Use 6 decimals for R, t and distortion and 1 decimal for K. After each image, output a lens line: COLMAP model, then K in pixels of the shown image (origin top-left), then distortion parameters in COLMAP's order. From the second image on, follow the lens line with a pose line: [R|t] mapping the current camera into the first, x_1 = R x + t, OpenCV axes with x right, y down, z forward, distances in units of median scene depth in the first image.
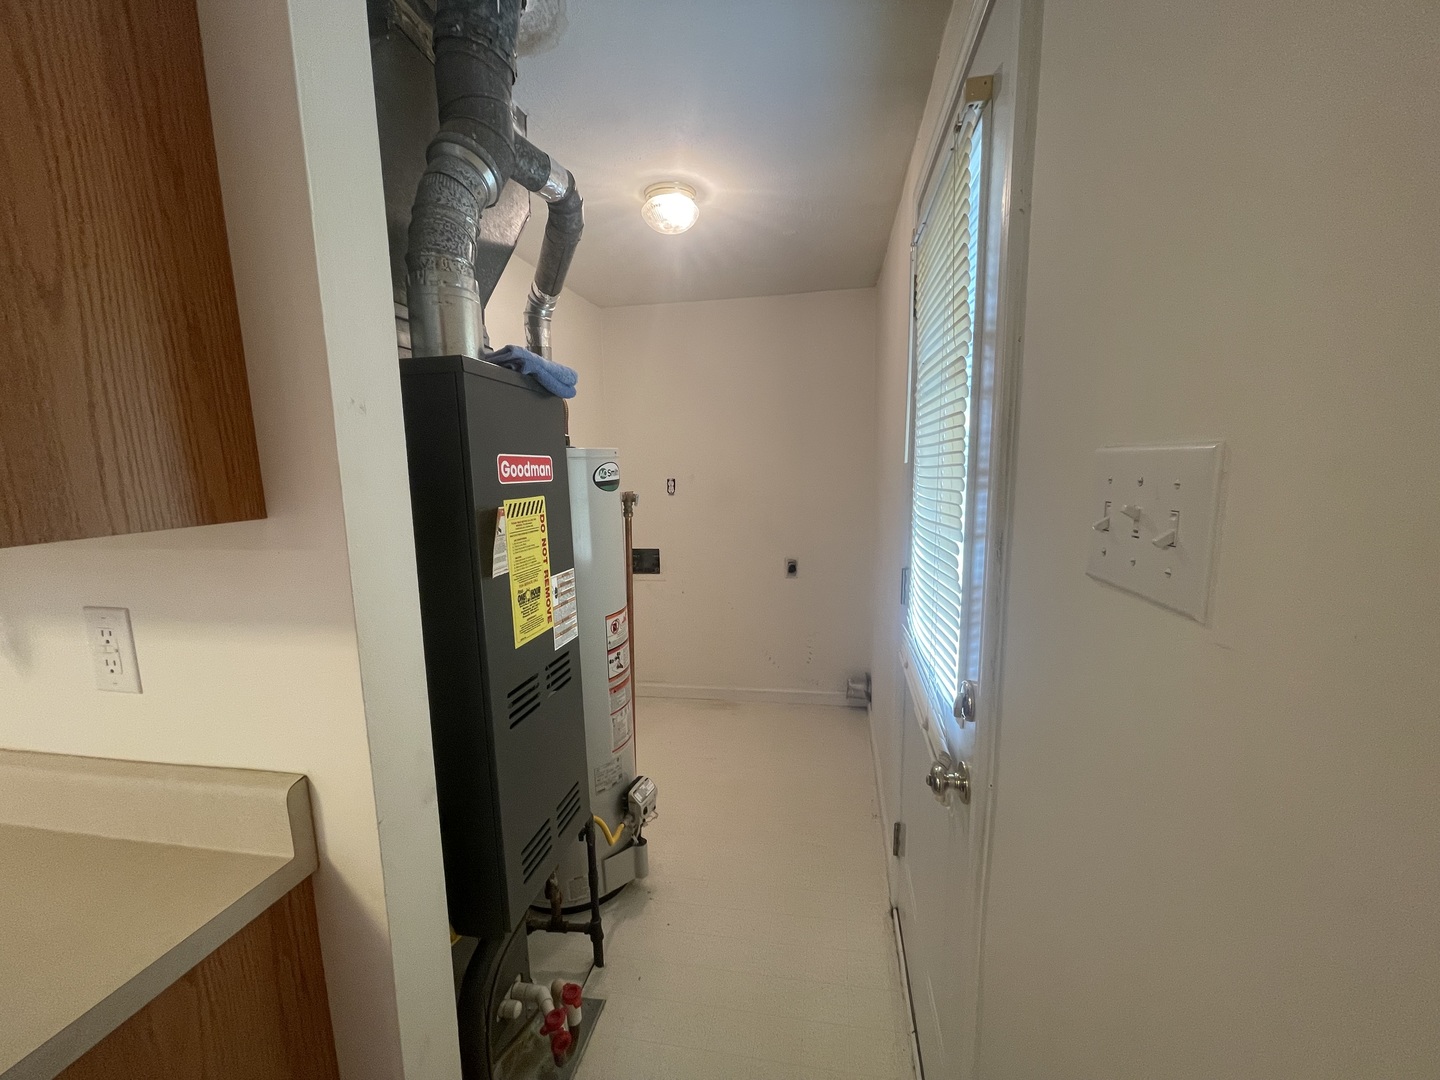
lens RADIAL K [[582.3, 0, 720.4], [0, 582.3, 544.6], [0, 0, 1]] dist [-0.003555, 0.000540]
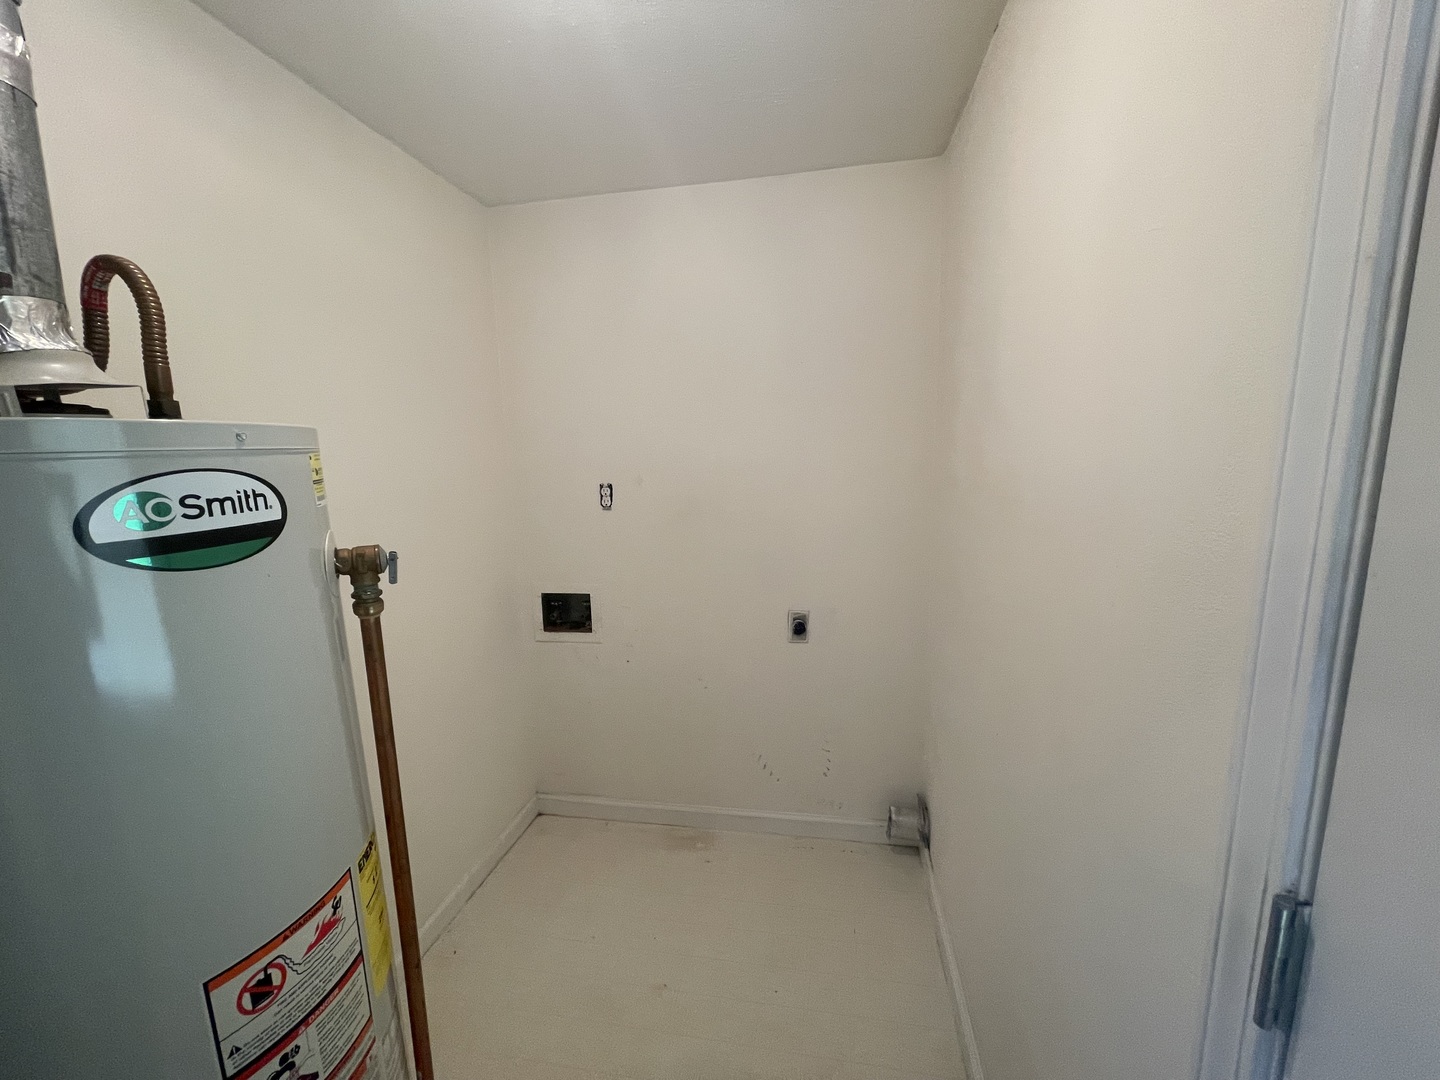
lens RADIAL K [[582.3, 0, 720.4], [0, 582.3, 544.6], [0, 0, 1]] dist [-0.003555, 0.000540]
pose [[0.999985, -0.004676, 0.002692, 0.037822], [0.004637, 0.999888, 0.014235, -0.057457], [-0.002759, -0.014223, 0.999895, 0.382175]]
